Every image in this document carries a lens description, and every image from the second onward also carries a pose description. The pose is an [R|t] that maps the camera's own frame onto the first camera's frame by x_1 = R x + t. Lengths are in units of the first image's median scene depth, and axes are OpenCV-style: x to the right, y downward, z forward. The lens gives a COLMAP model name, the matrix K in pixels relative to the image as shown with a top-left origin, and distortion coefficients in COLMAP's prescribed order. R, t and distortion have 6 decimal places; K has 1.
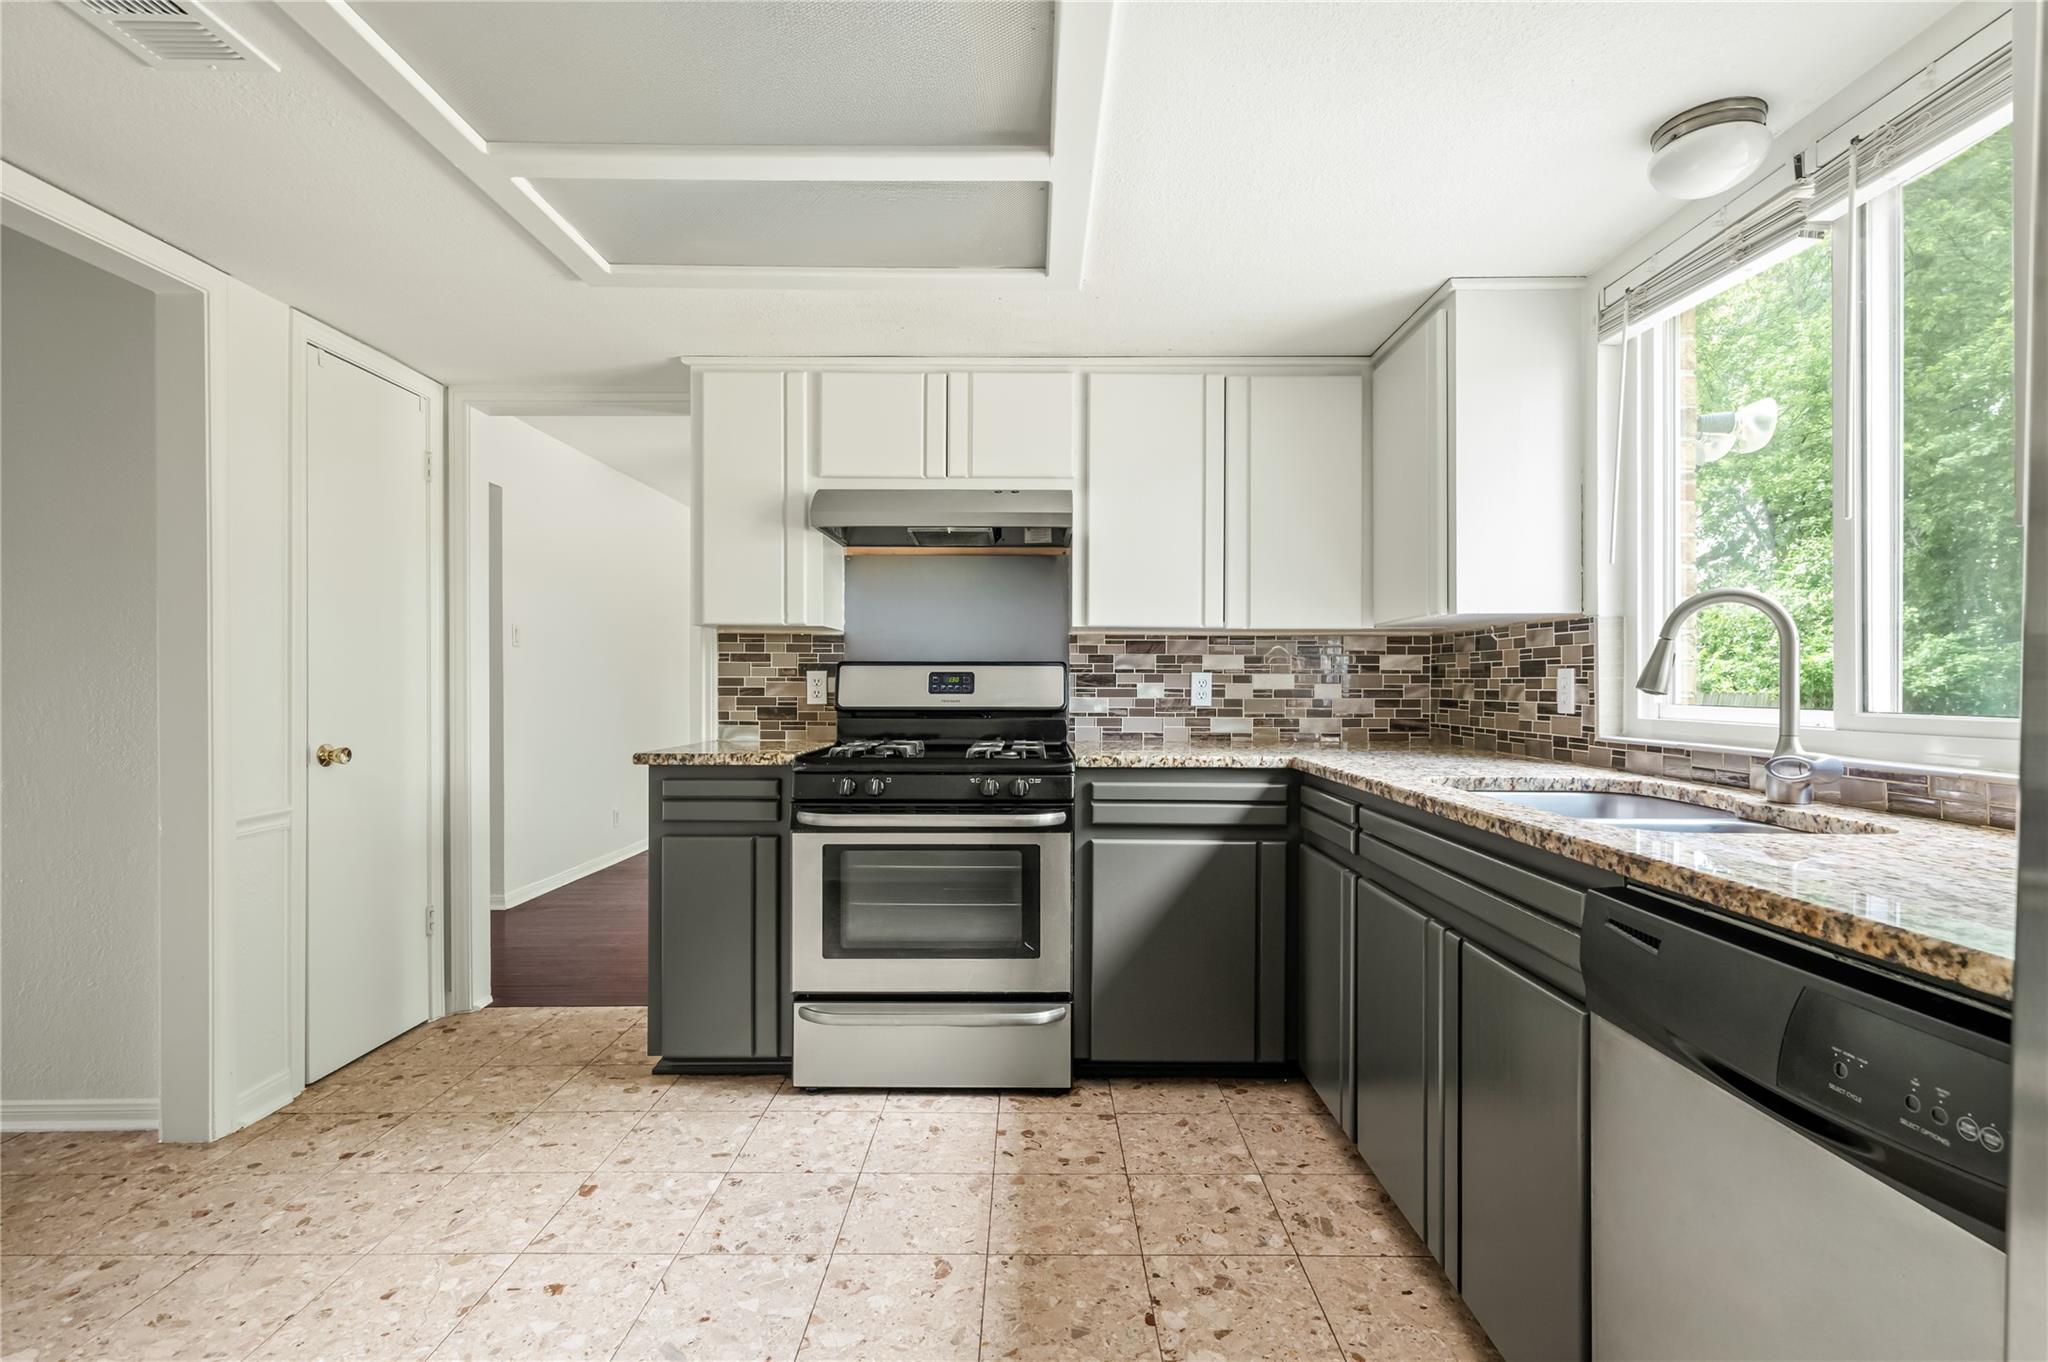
lens RADIAL K [[943.5, 0, 1034.0], [0, 943.5, 681.8], [0, 0, 1]] dist [0.001006, 0.000213]
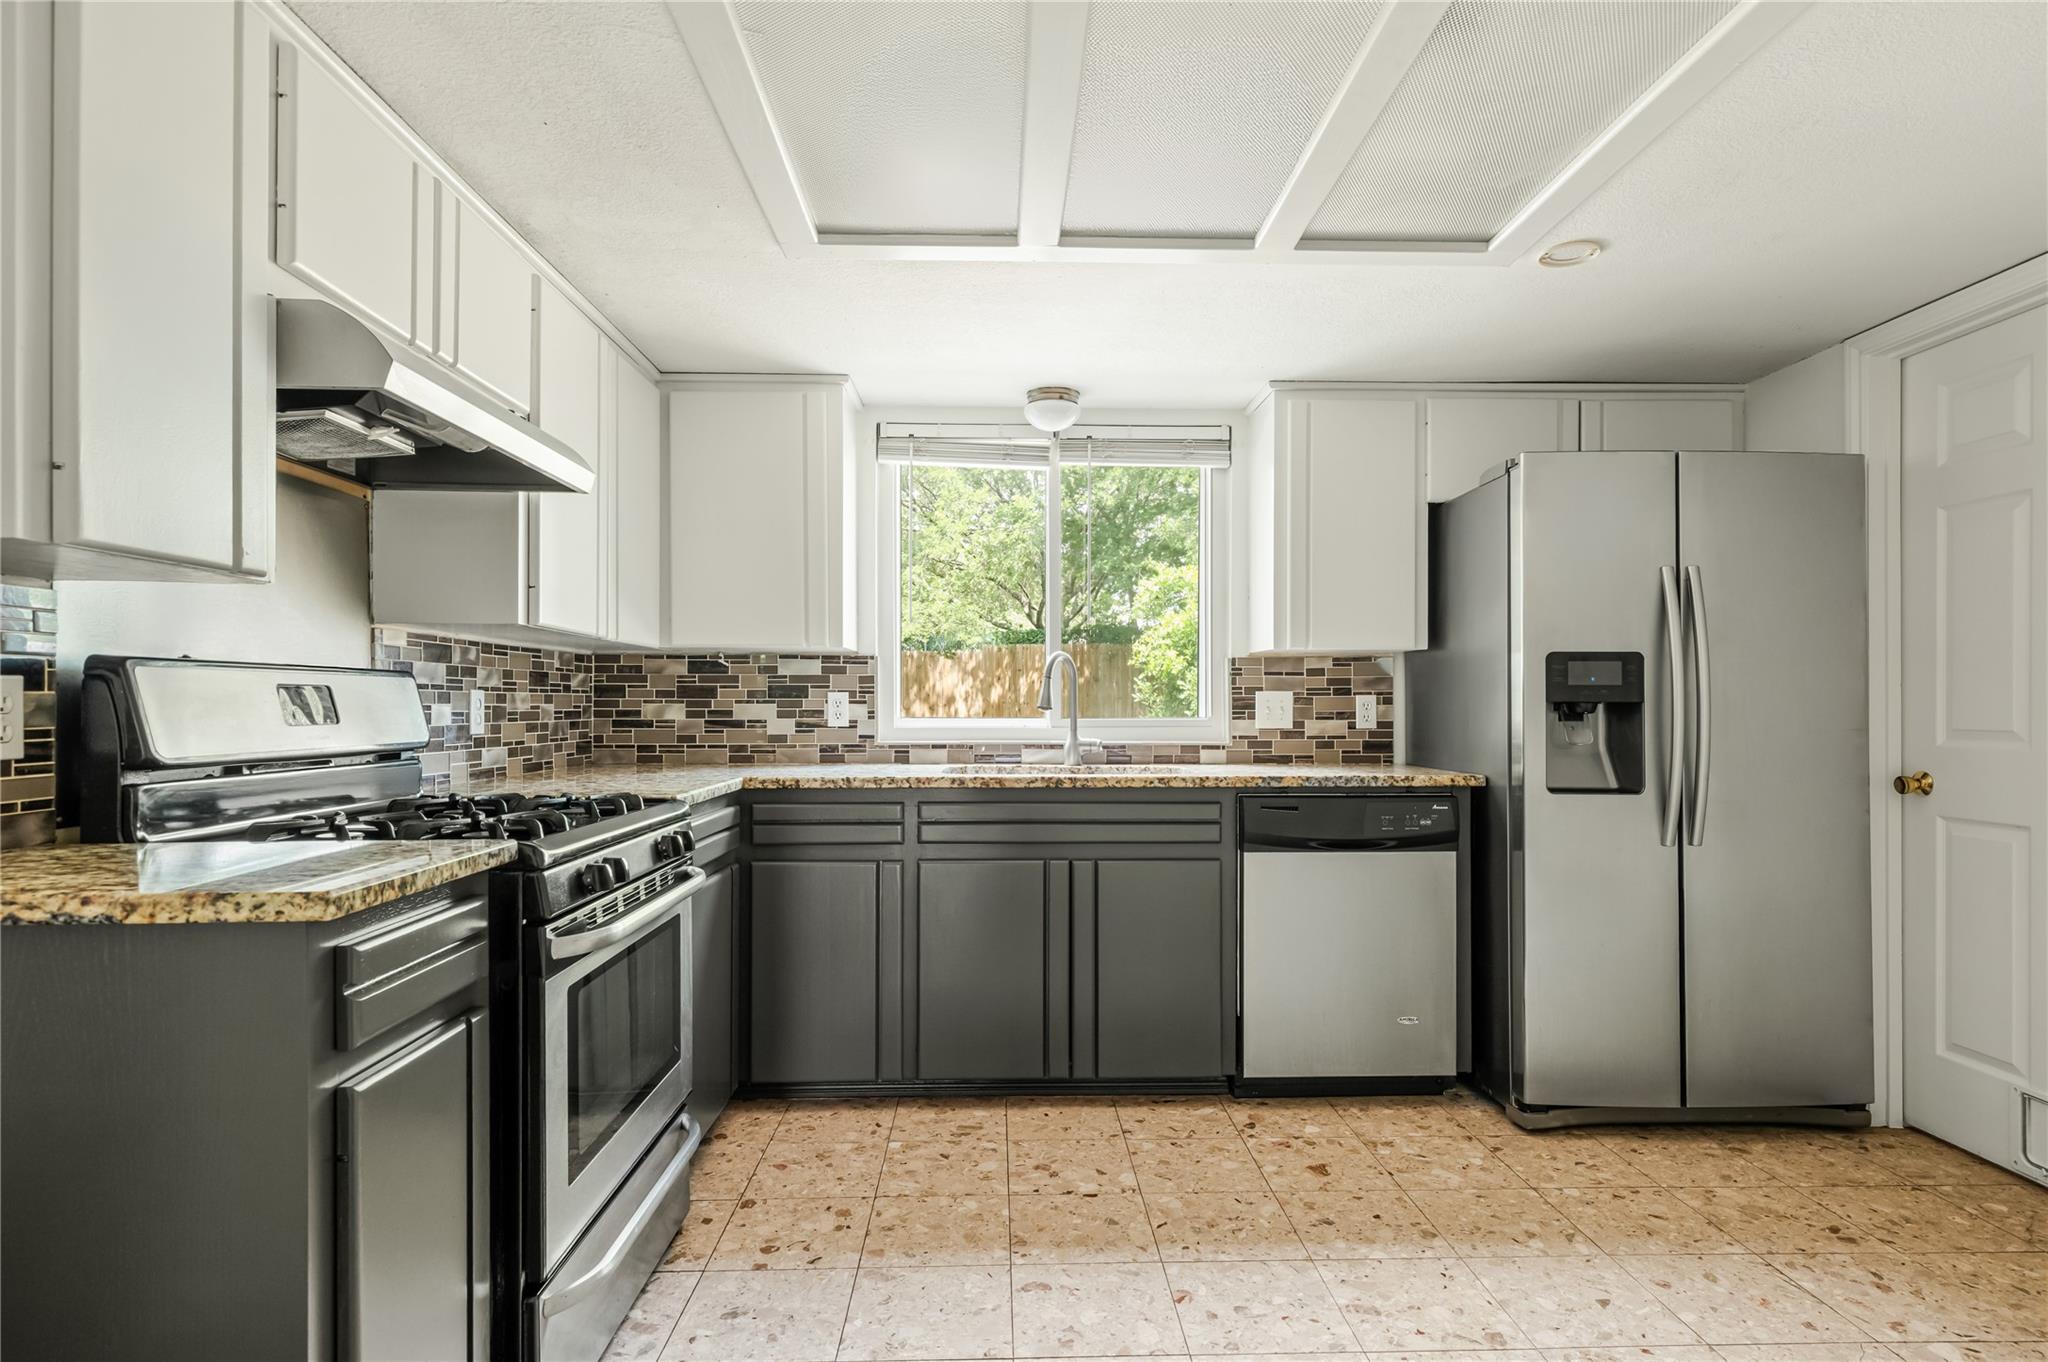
lens RADIAL K [[1062.4, 0, 1033.2], [0, 1062.4, 696.4], [0, 0, 1]] dist [0.000825, 0.000064]
pose [[-0.034447, 0.004549, 0.999396, -0.998879], [-0.001037, 0.999989, -0.004588, -0.001961], [-0.999406, -0.001194, -0.034442, 0.845359]]
